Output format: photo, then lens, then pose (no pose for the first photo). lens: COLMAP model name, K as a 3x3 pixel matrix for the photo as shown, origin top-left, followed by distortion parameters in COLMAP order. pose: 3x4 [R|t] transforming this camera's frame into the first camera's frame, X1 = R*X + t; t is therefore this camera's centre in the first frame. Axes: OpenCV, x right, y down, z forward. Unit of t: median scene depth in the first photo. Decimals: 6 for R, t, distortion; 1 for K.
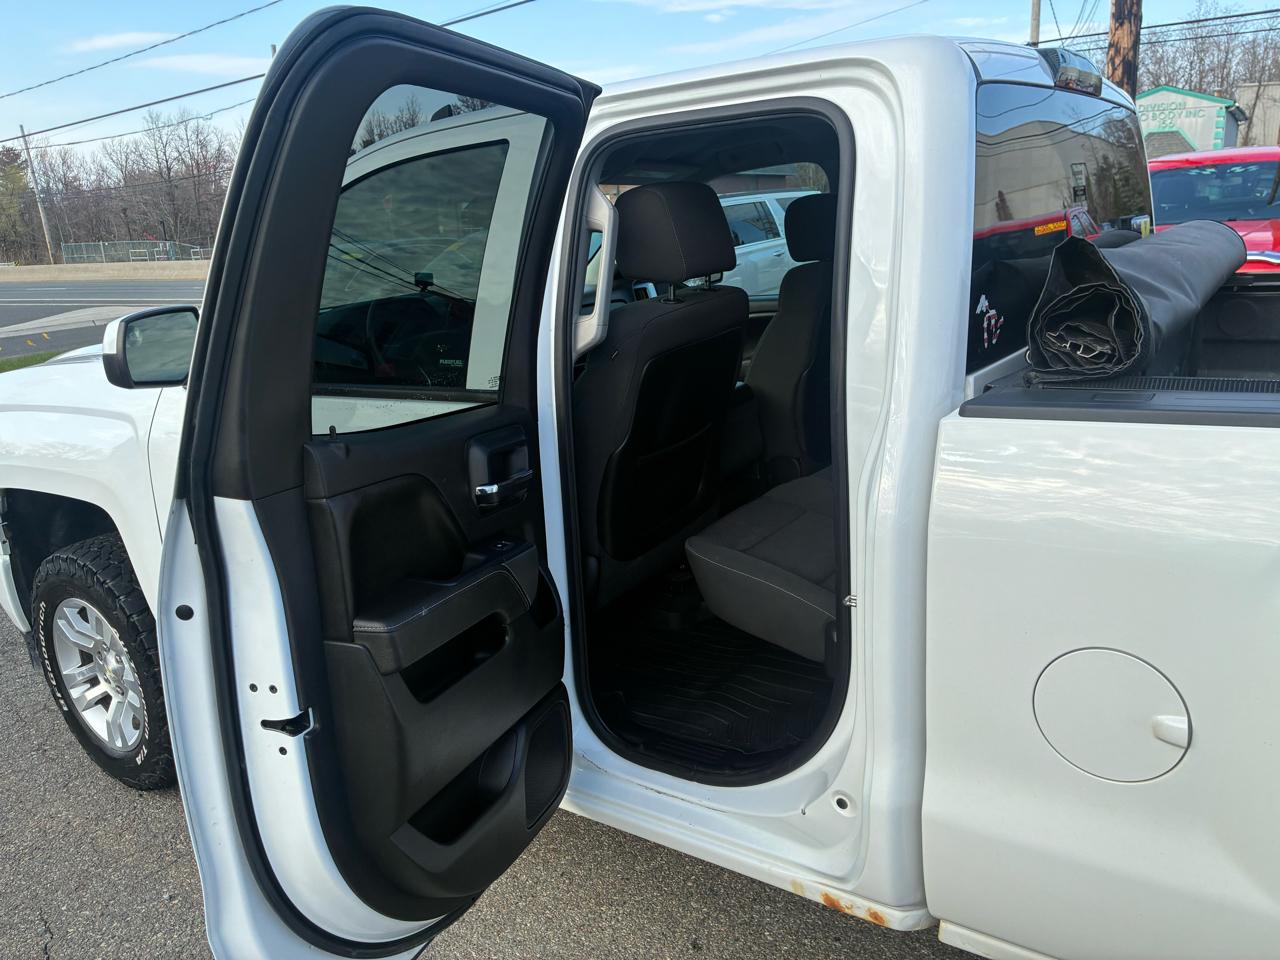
lens RADIAL K [[980.2, 0, 649.0], [0, 980.2, 474.4], [0, 0, 1]] dist [0.051194, -0.079460]
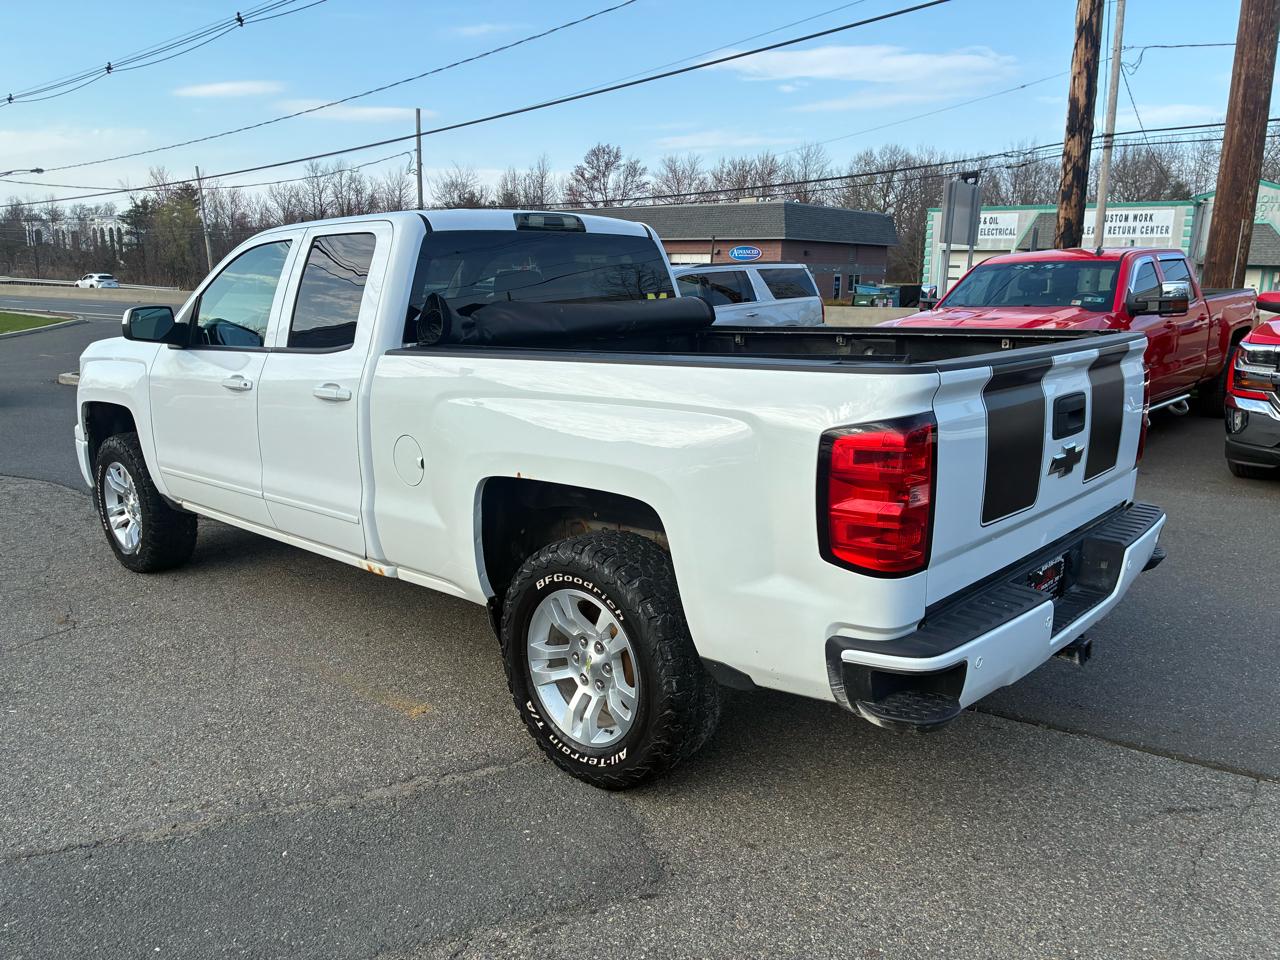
lens RADIAL K [[980.2, 0, 649.0], [0, 980.2, 474.4], [0, 0, 1]] dist [0.051194, -0.079460]
pose [[0.989886, 0.078354, -0.118263, 0.560533], [-0.084898, 0.995066, -0.051336, 0.140935], [0.113657, 0.060857, 0.991654, -0.641617]]
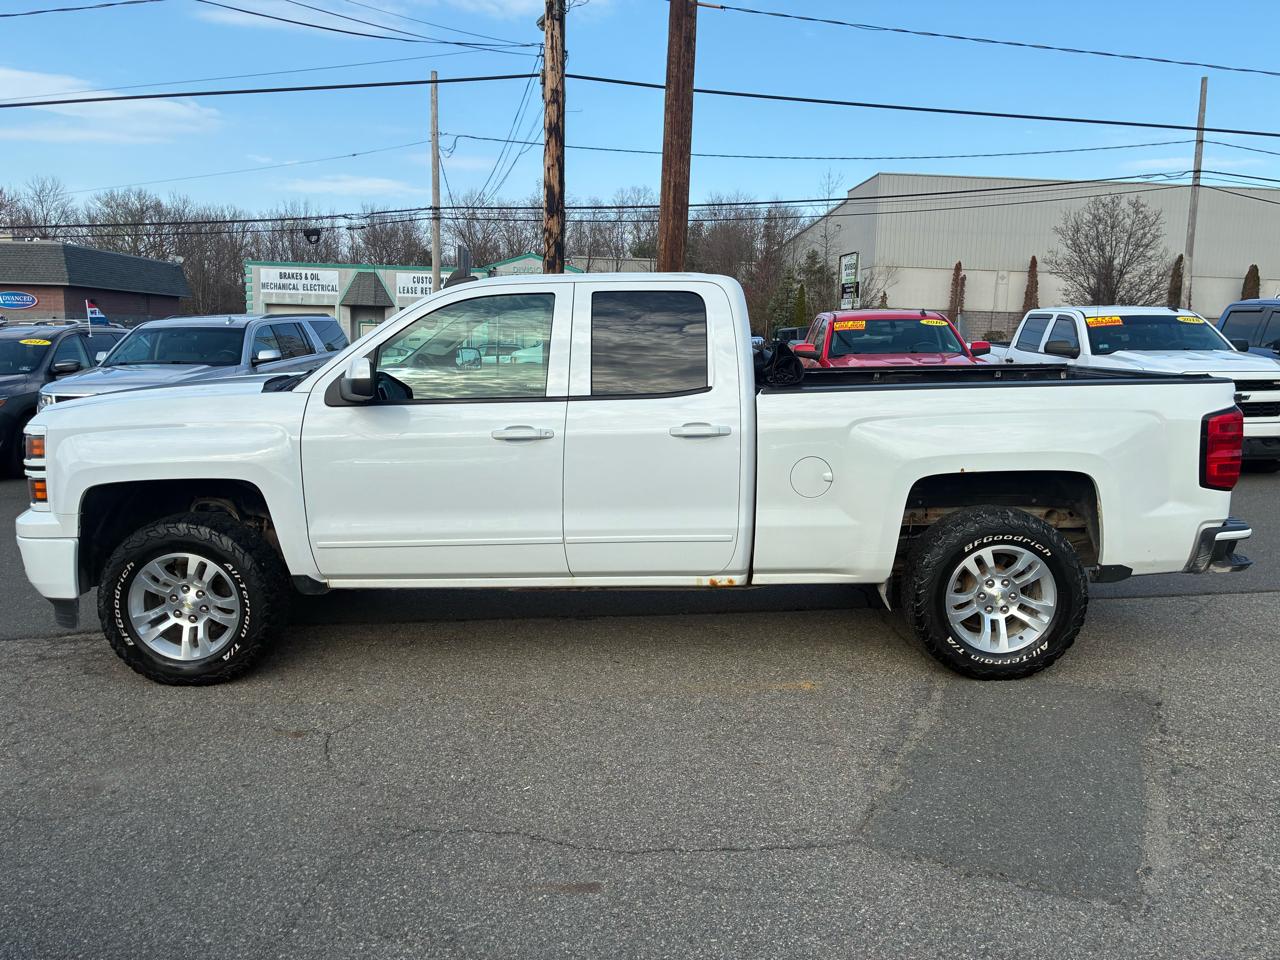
lens RADIAL K [[980.2, 0, 649.0], [0, 980.2, 474.4], [0, 0, 1]] dist [0.051194, -0.079460]
pose [[0.820875, -0.021384, 0.570708, -0.751501], [0.095189, 0.990443, -0.099804, 0.200460], [-0.563120, 0.136251, 0.815065, -0.567582]]
